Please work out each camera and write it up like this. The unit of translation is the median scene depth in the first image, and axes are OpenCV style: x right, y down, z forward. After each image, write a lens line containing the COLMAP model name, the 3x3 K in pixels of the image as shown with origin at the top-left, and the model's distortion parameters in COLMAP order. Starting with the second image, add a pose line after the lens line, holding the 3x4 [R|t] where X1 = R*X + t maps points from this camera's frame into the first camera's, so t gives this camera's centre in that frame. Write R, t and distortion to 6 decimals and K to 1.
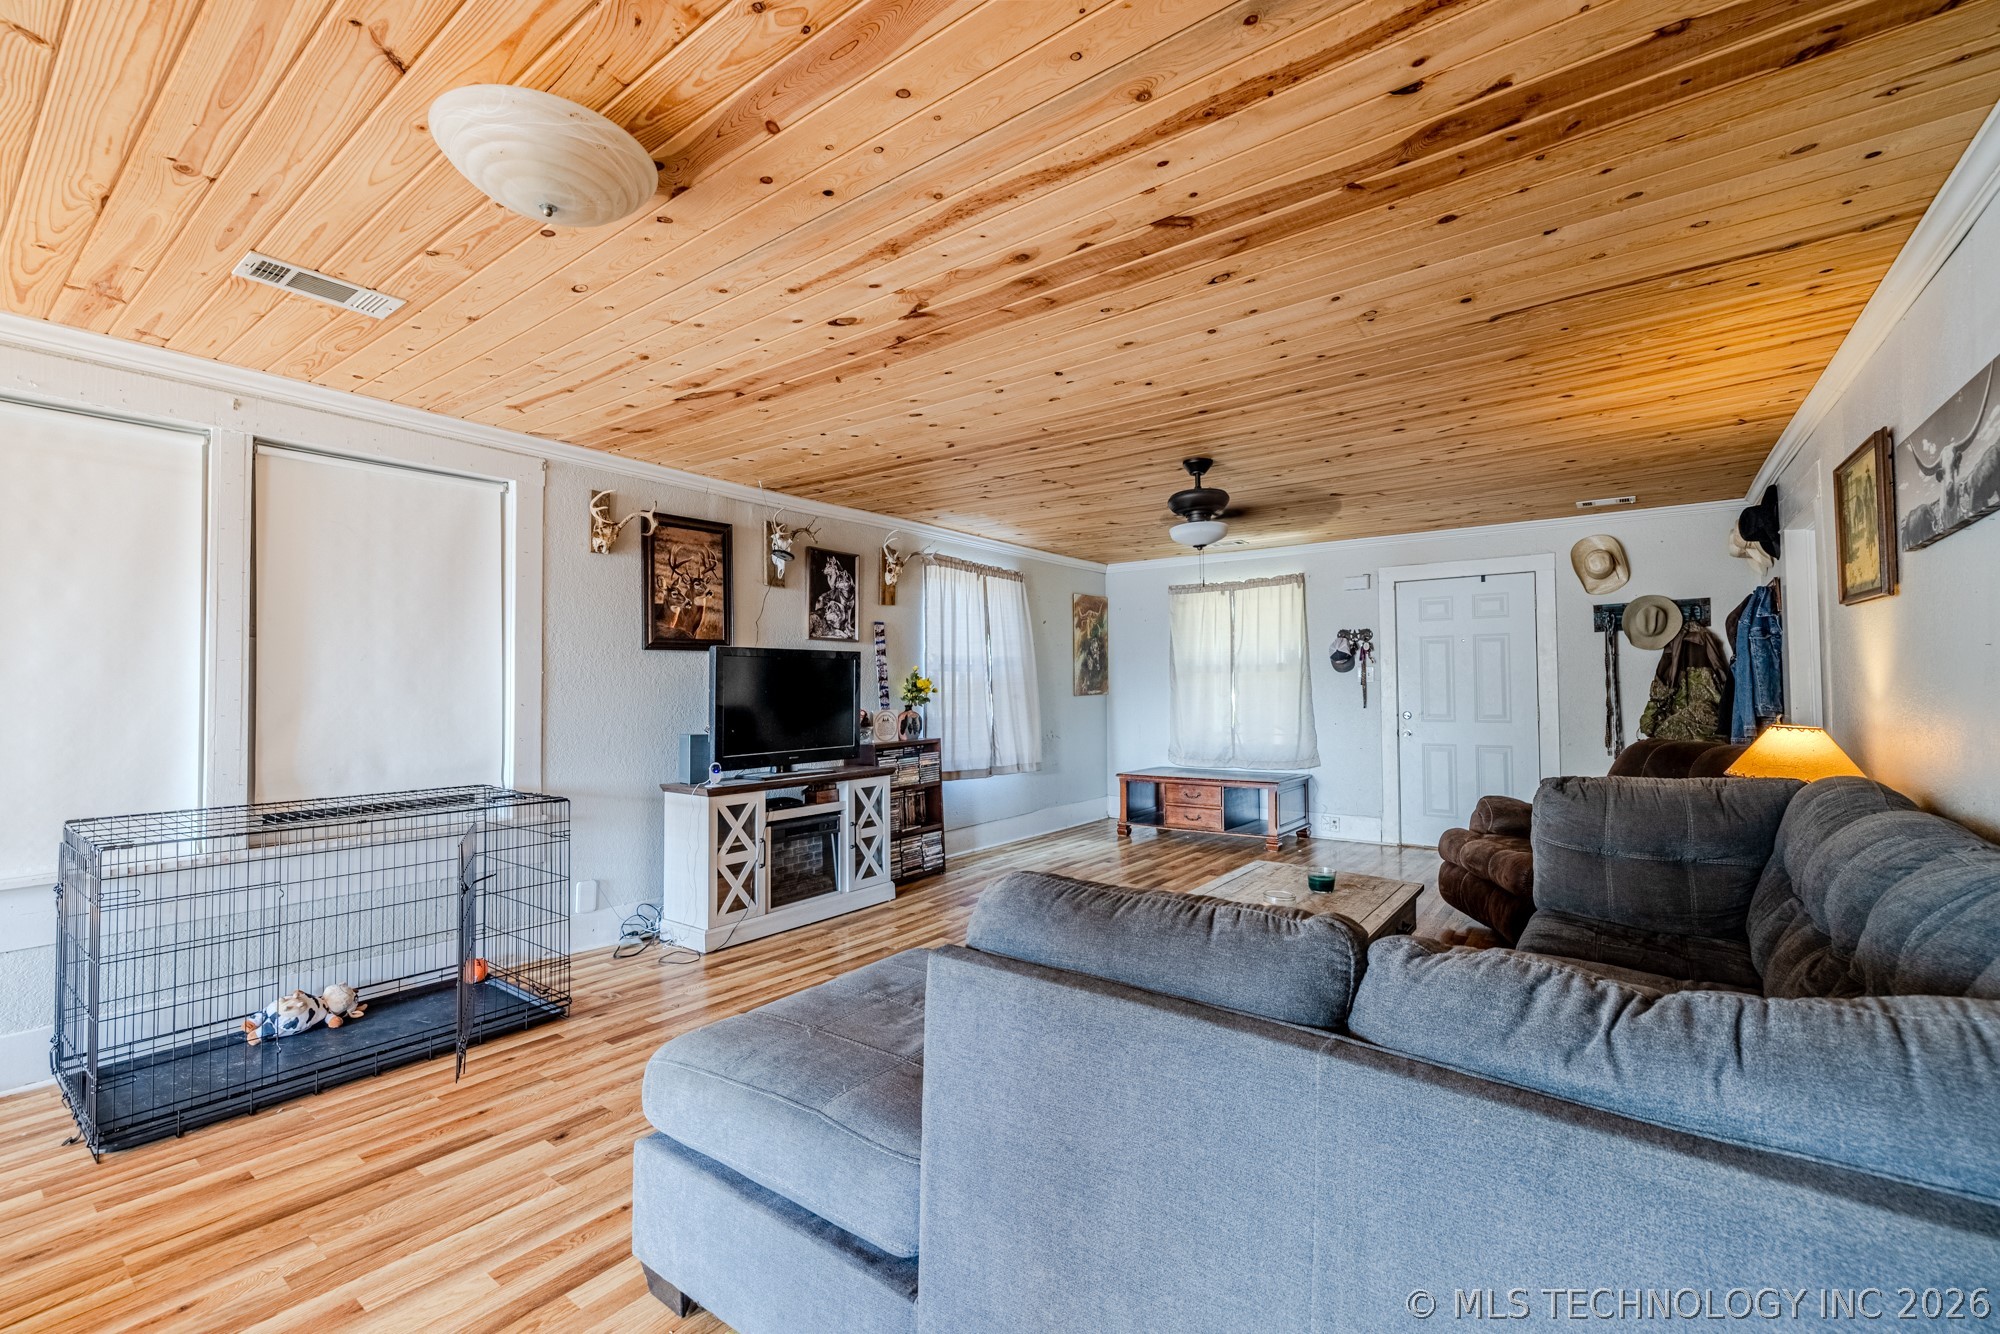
lens RADIAL K [[844.9, 0, 997.2], [0, 844.9, 662.6], [0, 0, 1]] dist [0.004483, 0.000307]
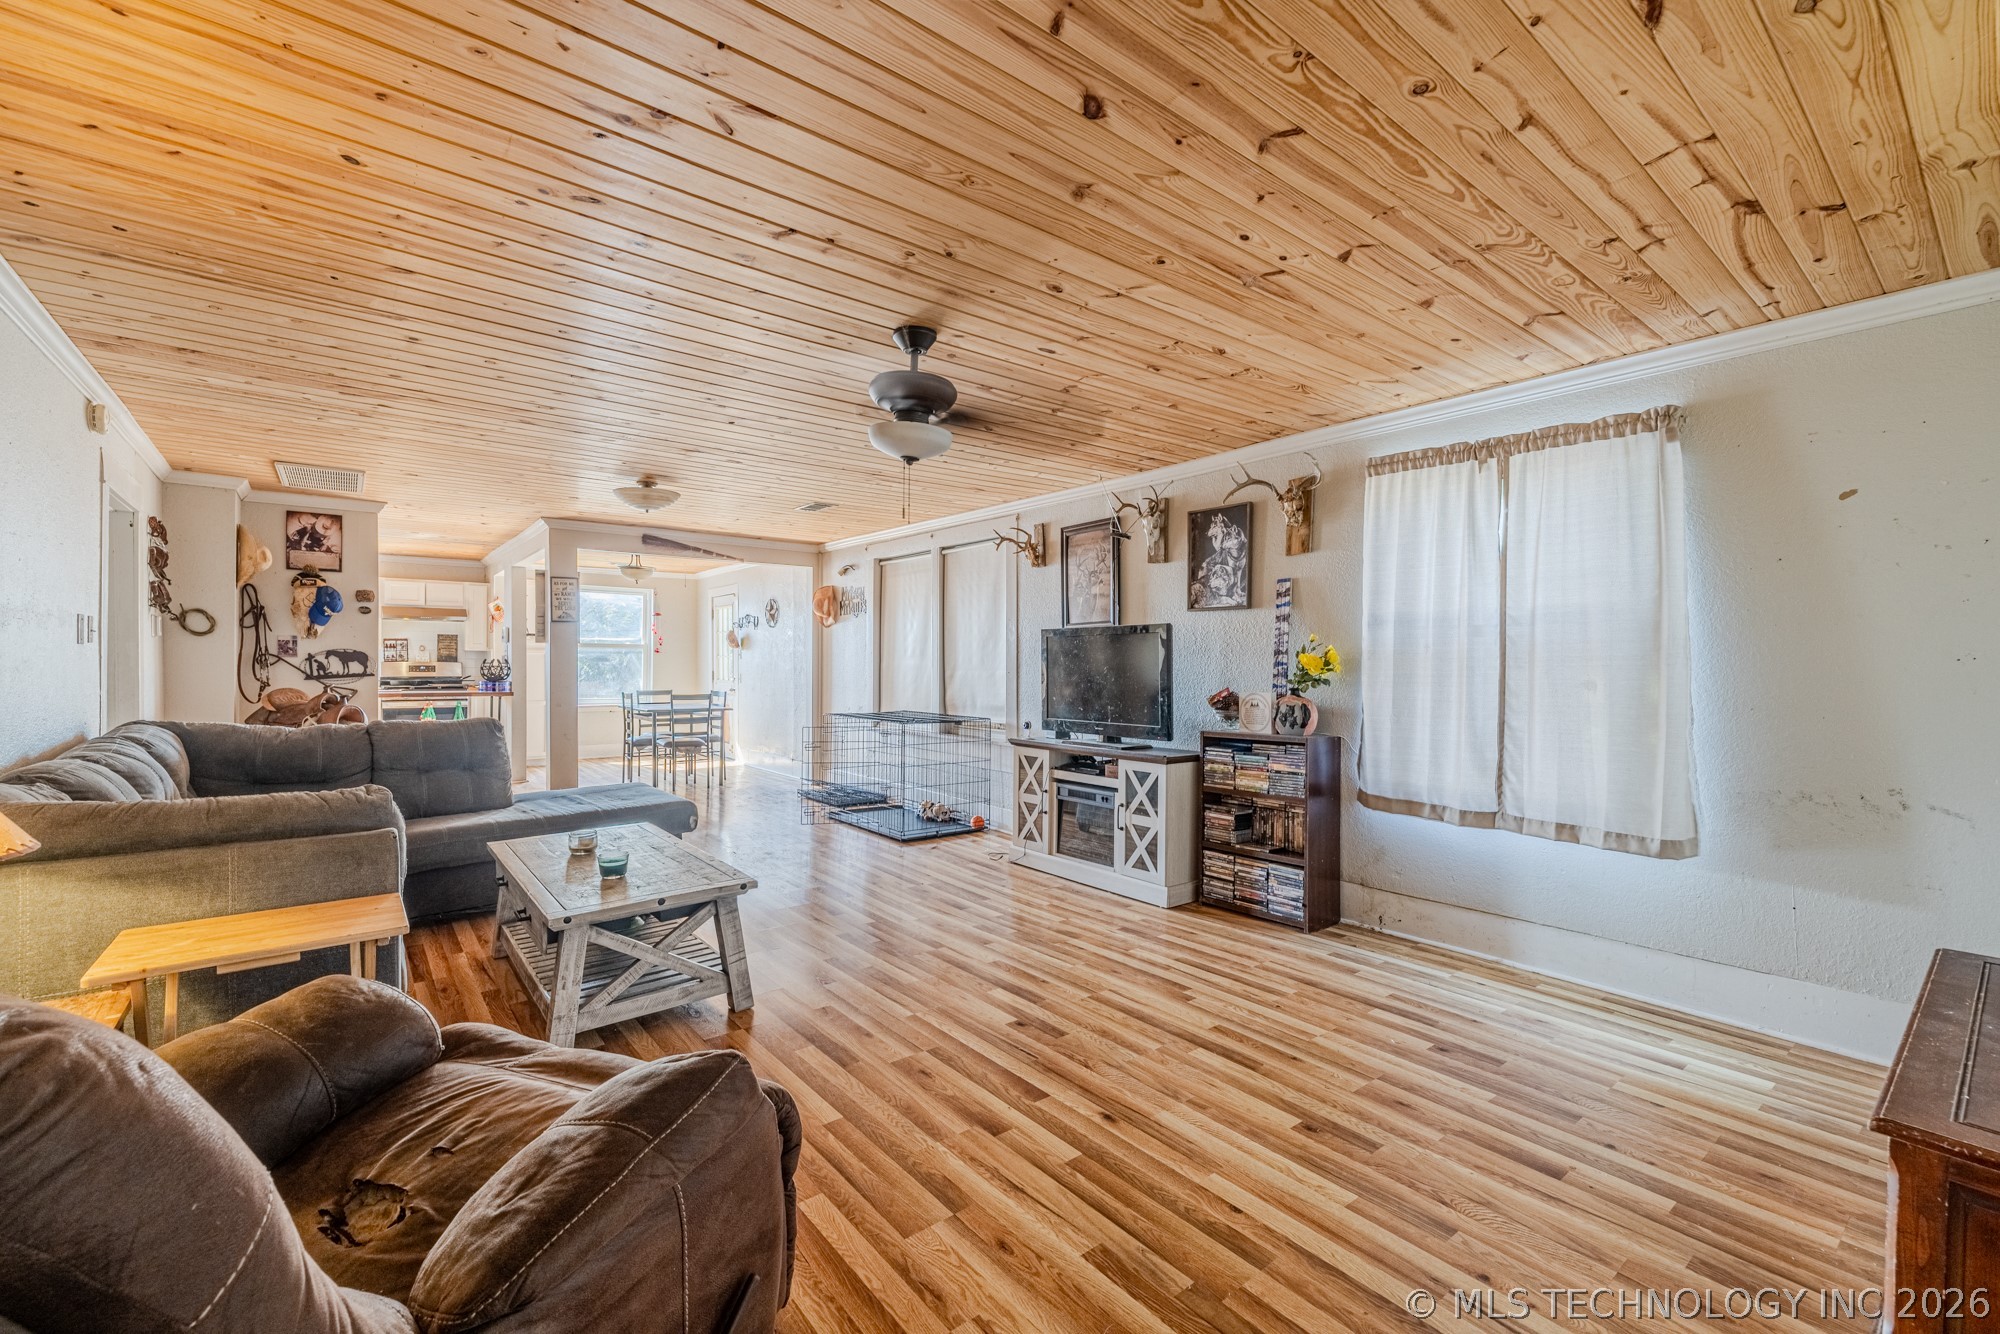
lens RADIAL K [[844.9, 0, 980.7], [0, 844.9, 666.5], [0, 0, 1]] dist [0.004483, 0.000307]
pose [[-0.267231, 0.006605, -0.963610, 0.704110], [0.026025, 0.999661, -0.000365, 0.025963], [0.963281, -0.025175, -0.267312, 0.976709]]
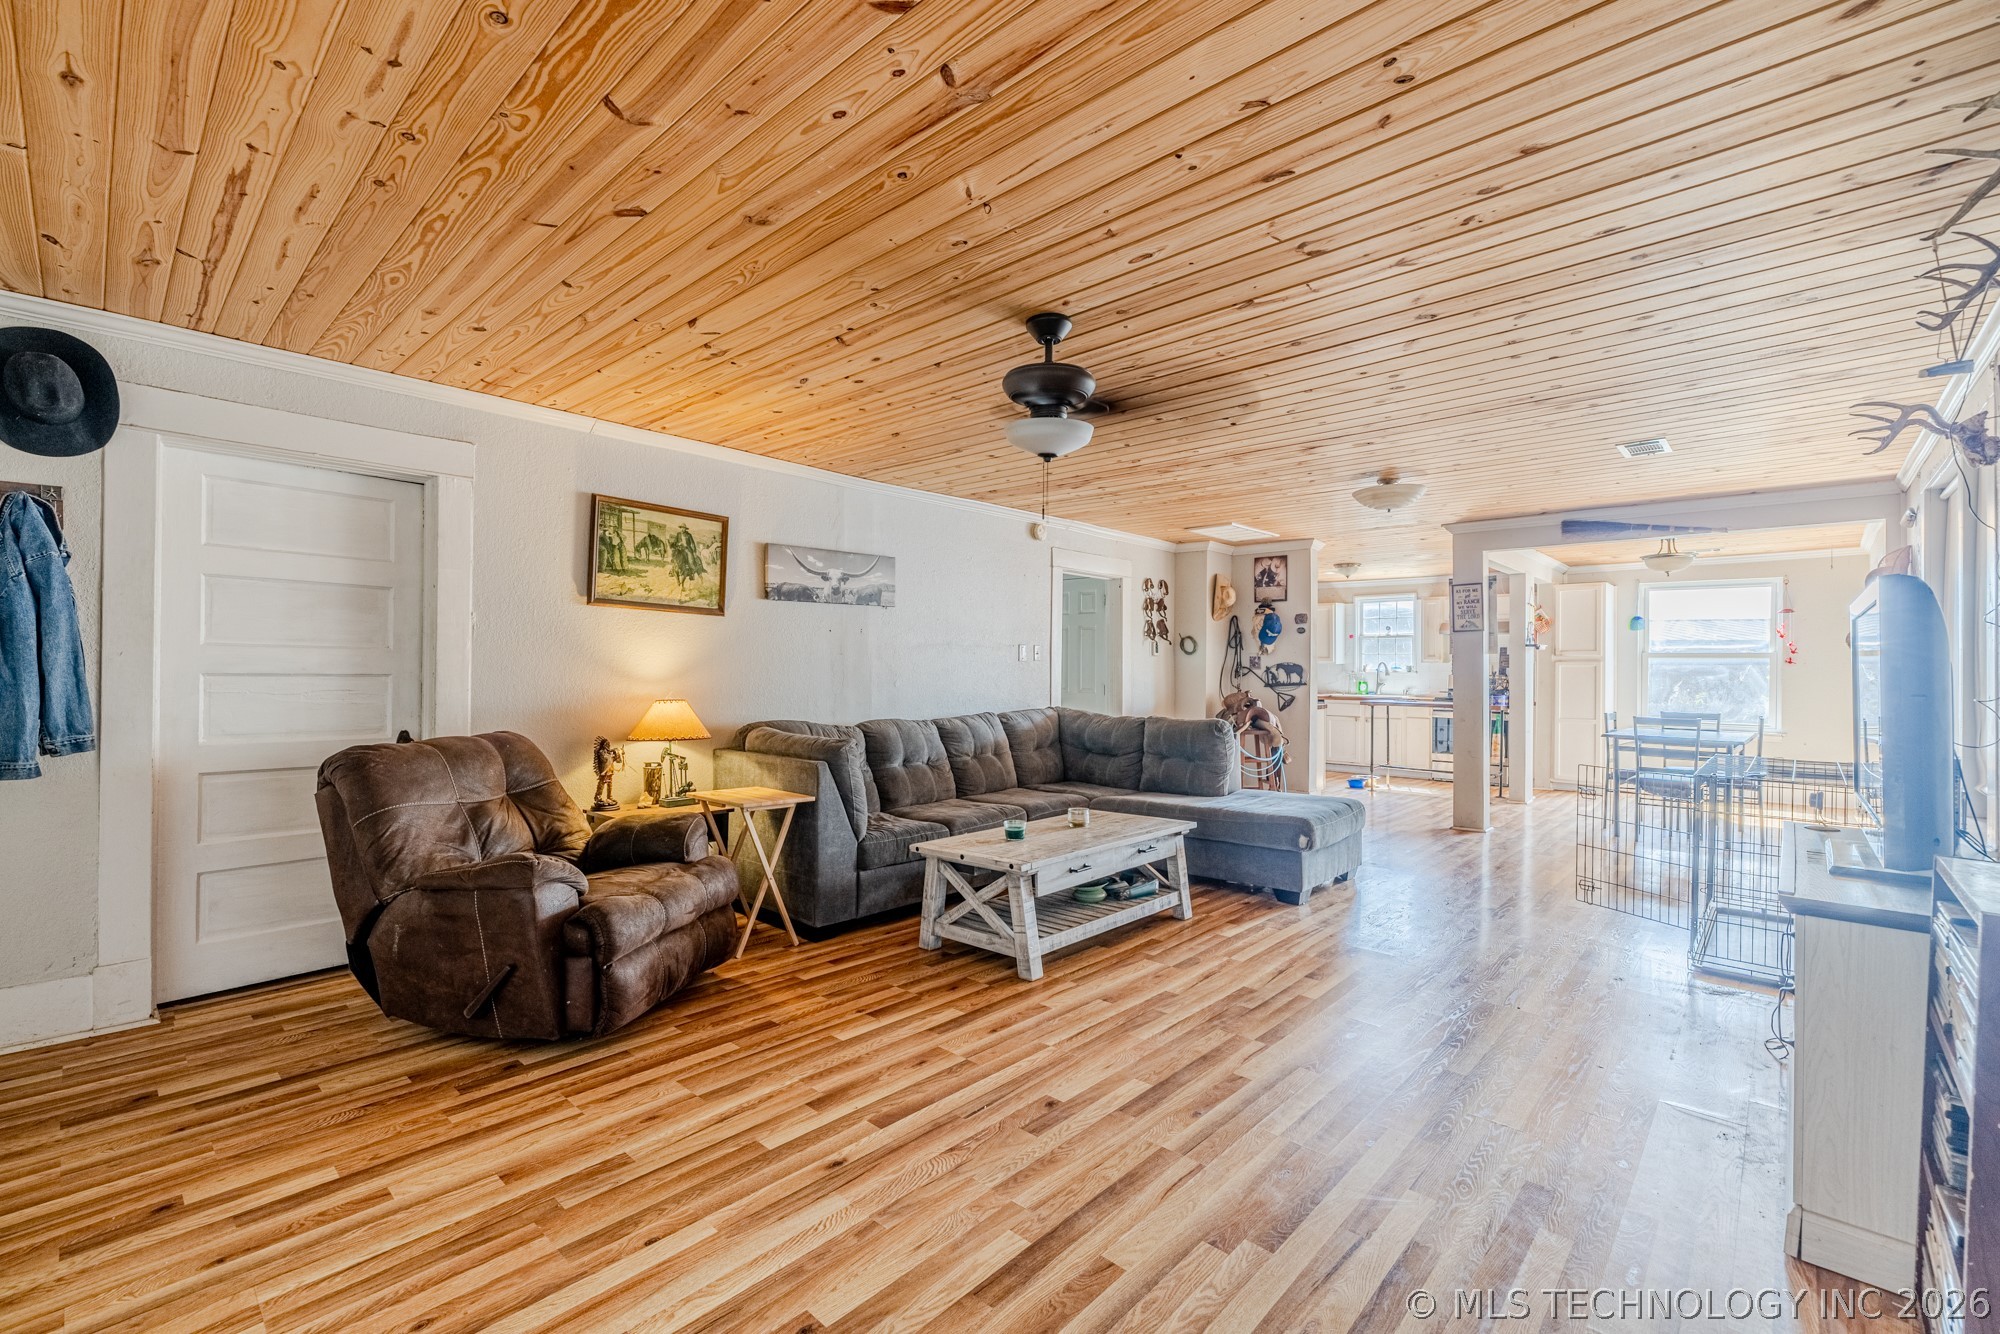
lens RADIAL K [[844.9, 0, 985.4], [0, 844.9, 666.4], [0, 0, 1]] dist [0.004483, 0.000307]
pose [[-0.994127, -0.003862, 0.108152, 0.172884], [-0.007639, 0.999374, -0.034531, 0.038332], [-0.107951, -0.035155, -0.993534, 1.304005]]
